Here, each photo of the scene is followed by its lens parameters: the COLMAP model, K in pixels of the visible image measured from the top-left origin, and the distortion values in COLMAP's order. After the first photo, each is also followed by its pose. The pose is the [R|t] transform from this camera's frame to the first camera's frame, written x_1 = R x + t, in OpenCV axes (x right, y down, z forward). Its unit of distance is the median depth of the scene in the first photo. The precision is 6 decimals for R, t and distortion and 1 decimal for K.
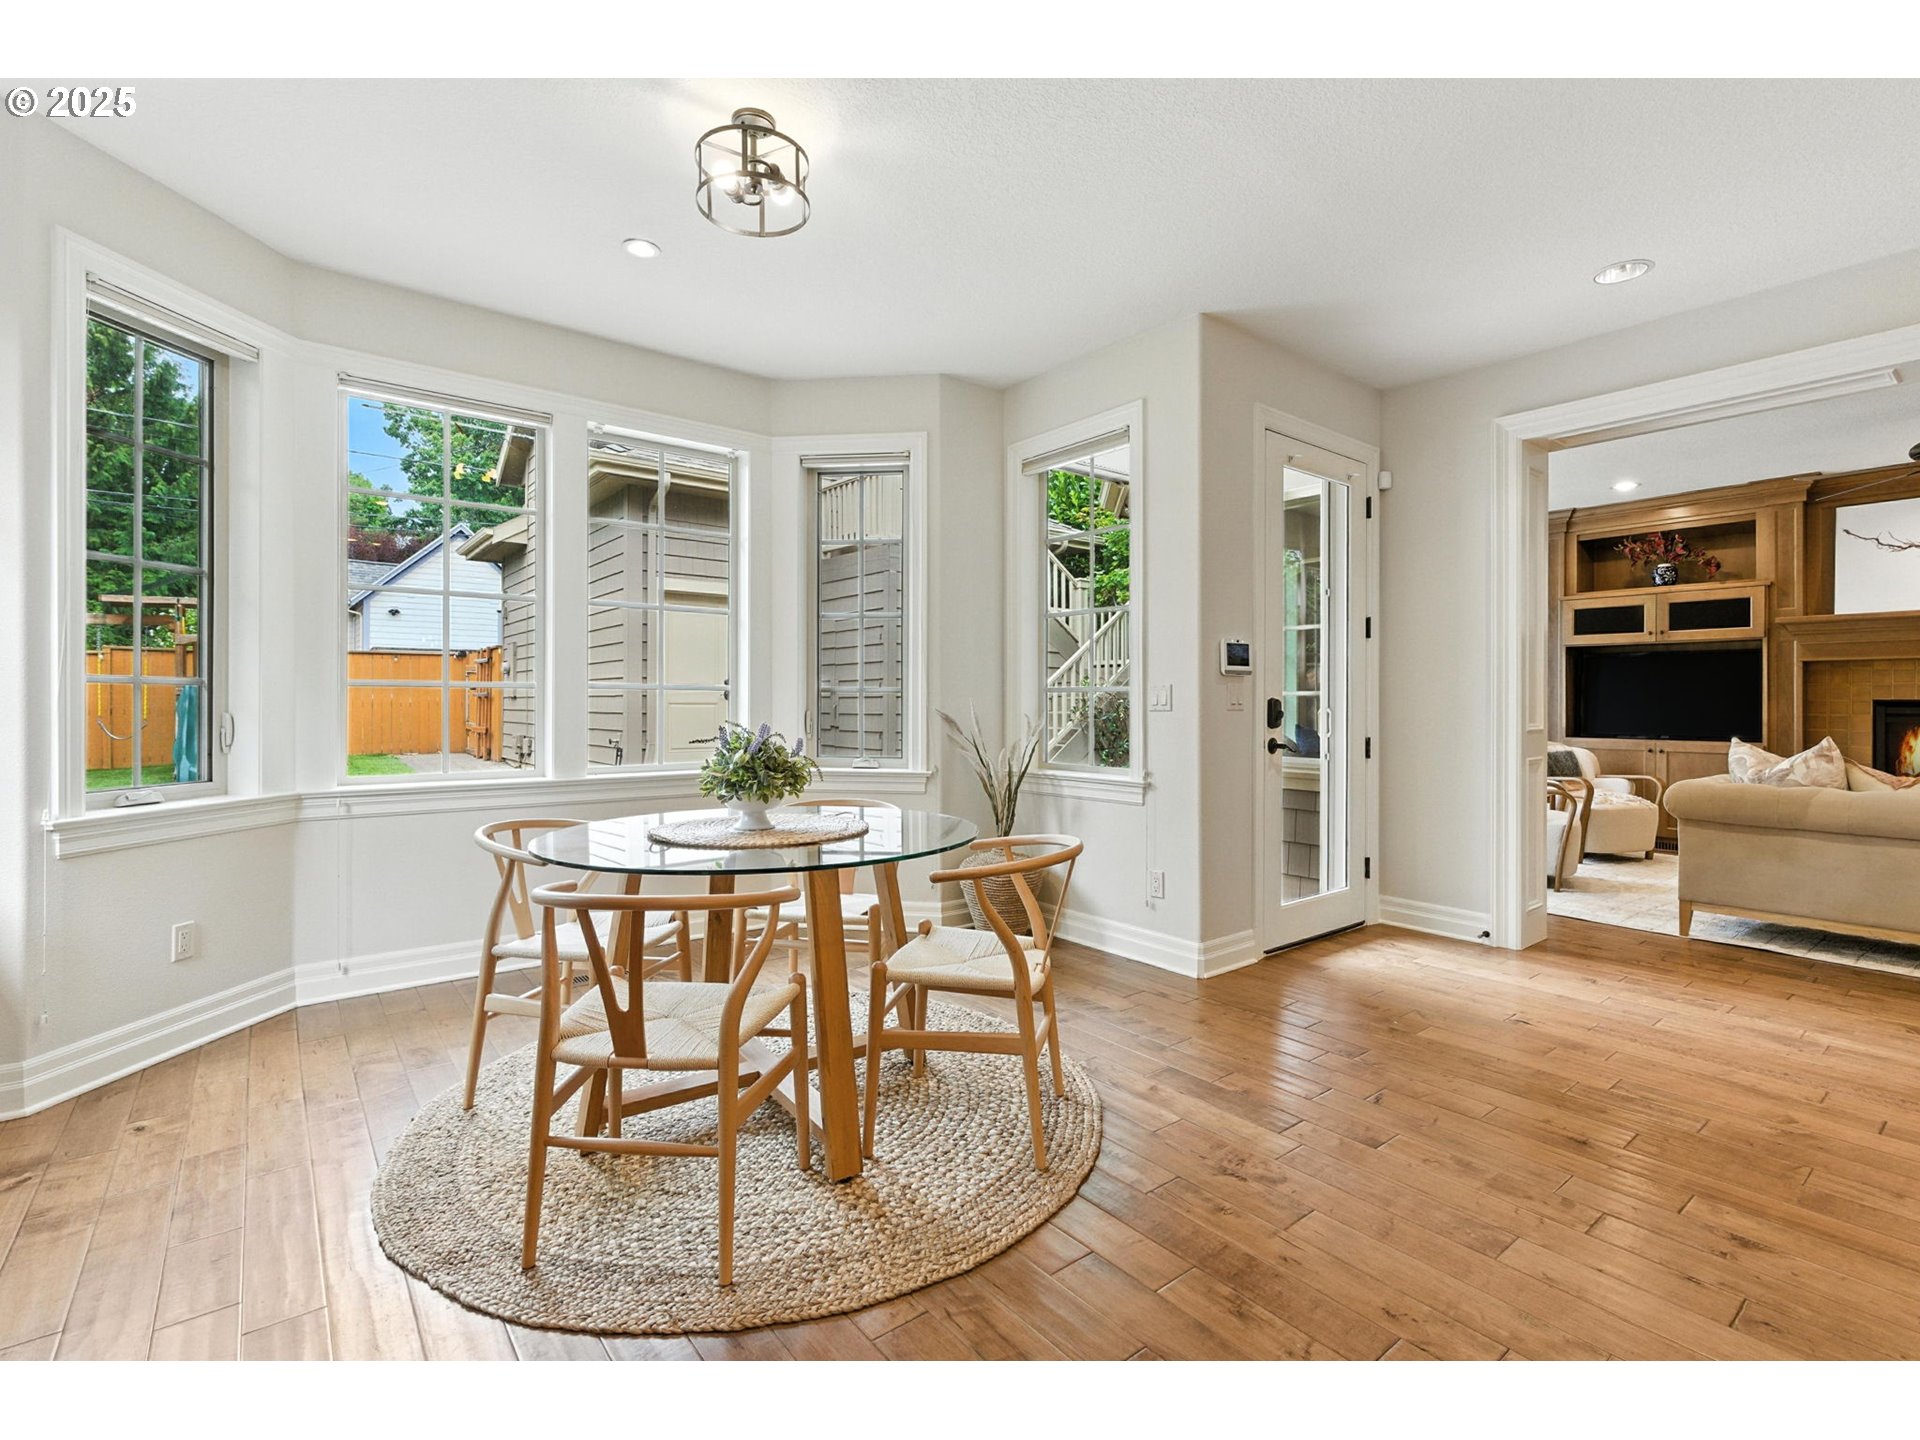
lens RADIAL K [[878.1, 0, 956.7], [0, 878.1, 719.1], [0, 0, 1]] dist [-0.003729, 0.003517]
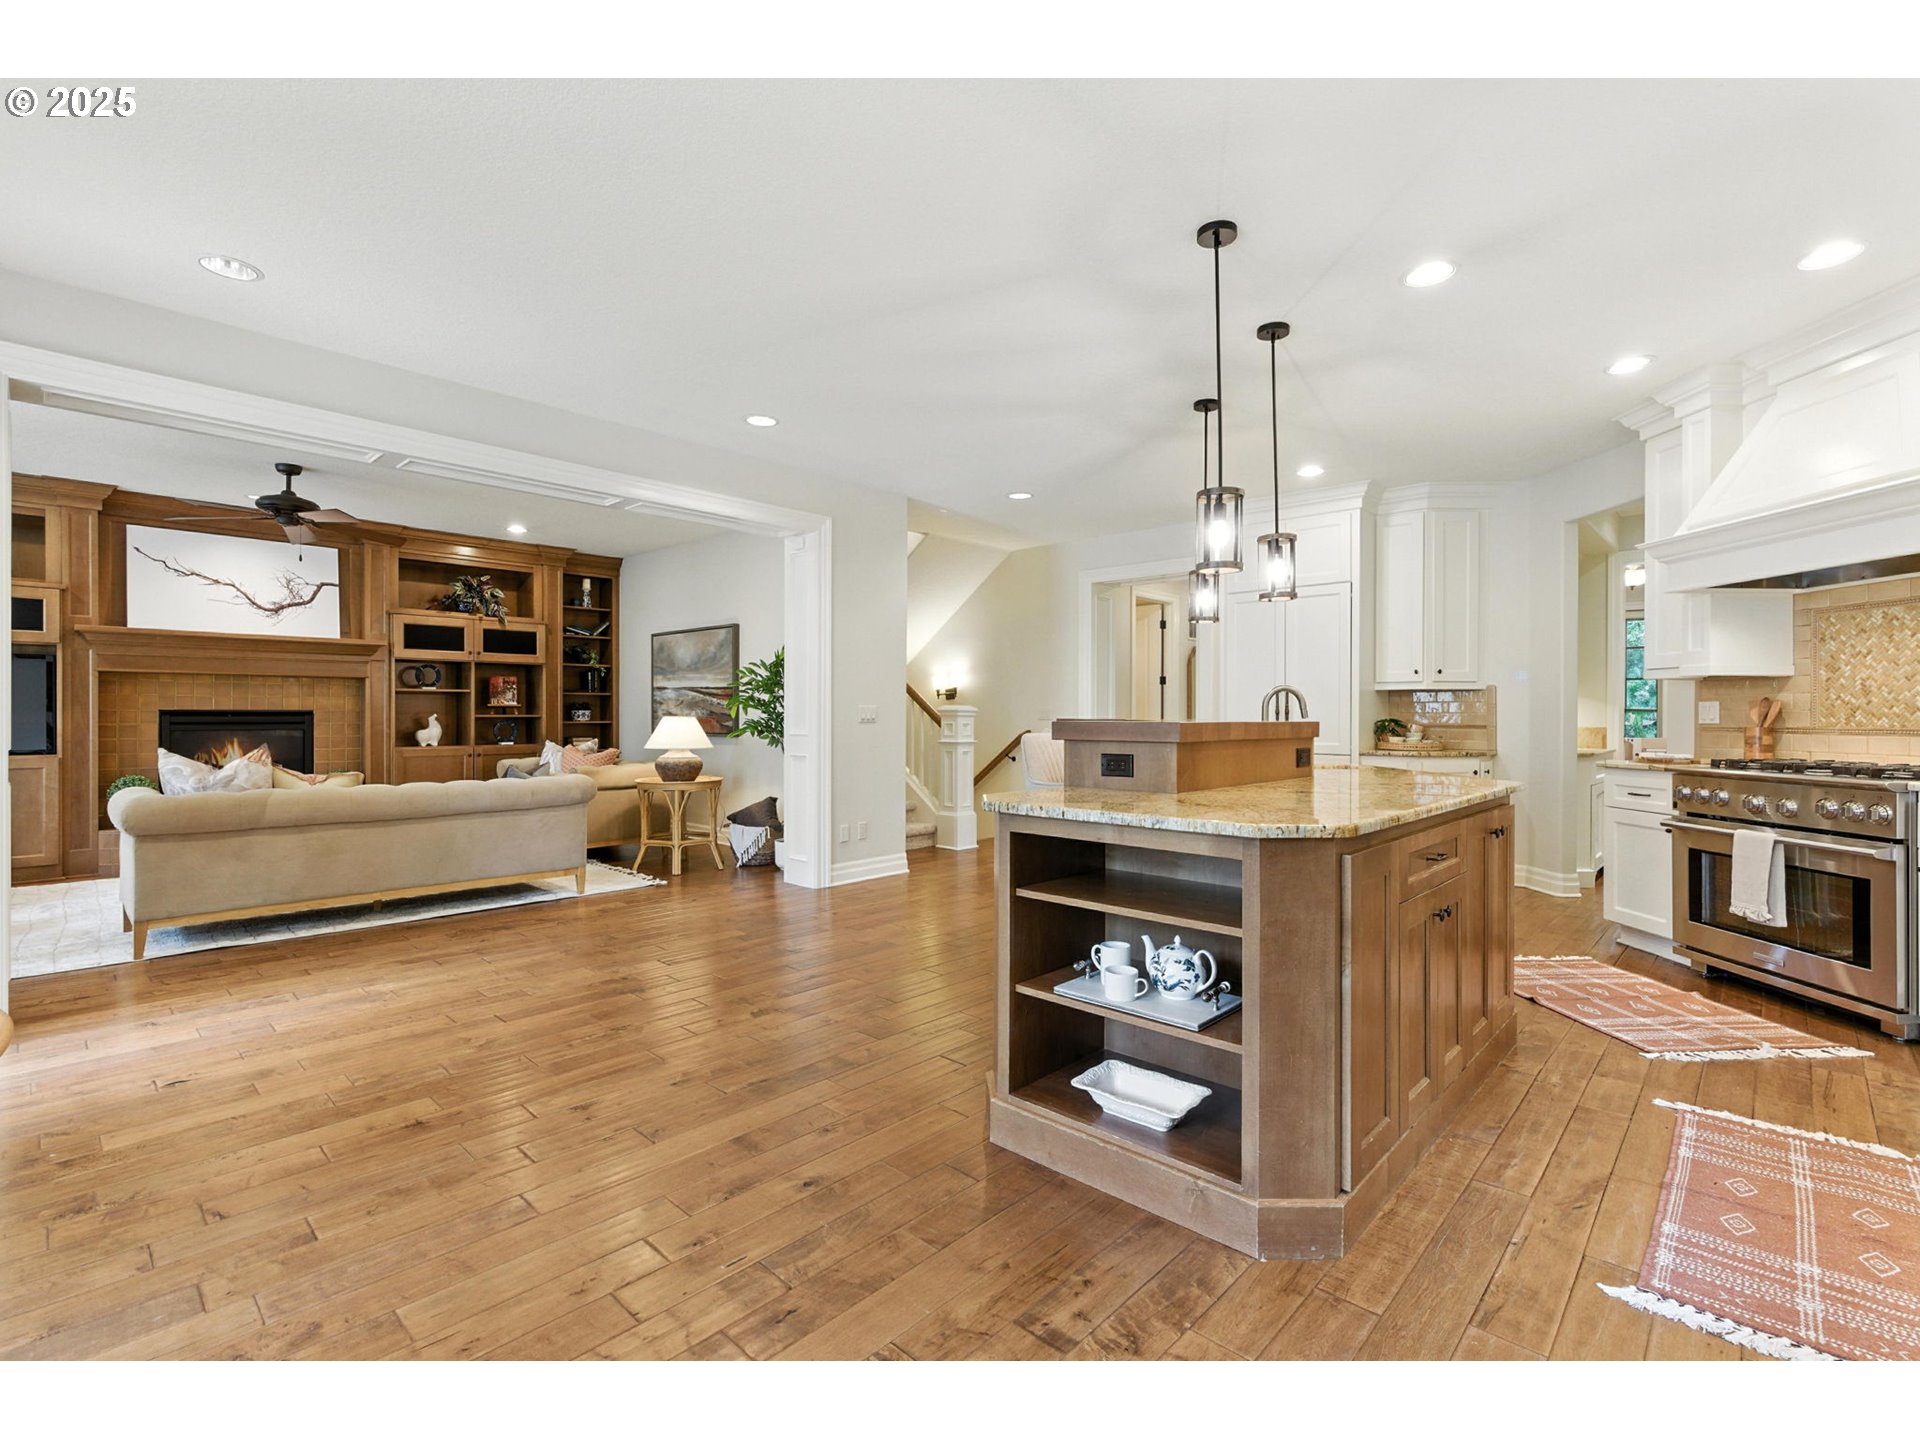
lens RADIAL K [[878.1, 0, 958.7], [0, 878.1, 712.6], [0, 0, 1]] dist [-0.003729, 0.003517]
pose [[-0.133762, -0.000542, 0.991013, -0.239334], [0.019553, 0.999804, 0.003186, -0.004808], [-0.990821, 0.019803, -0.133725, 0.265683]]
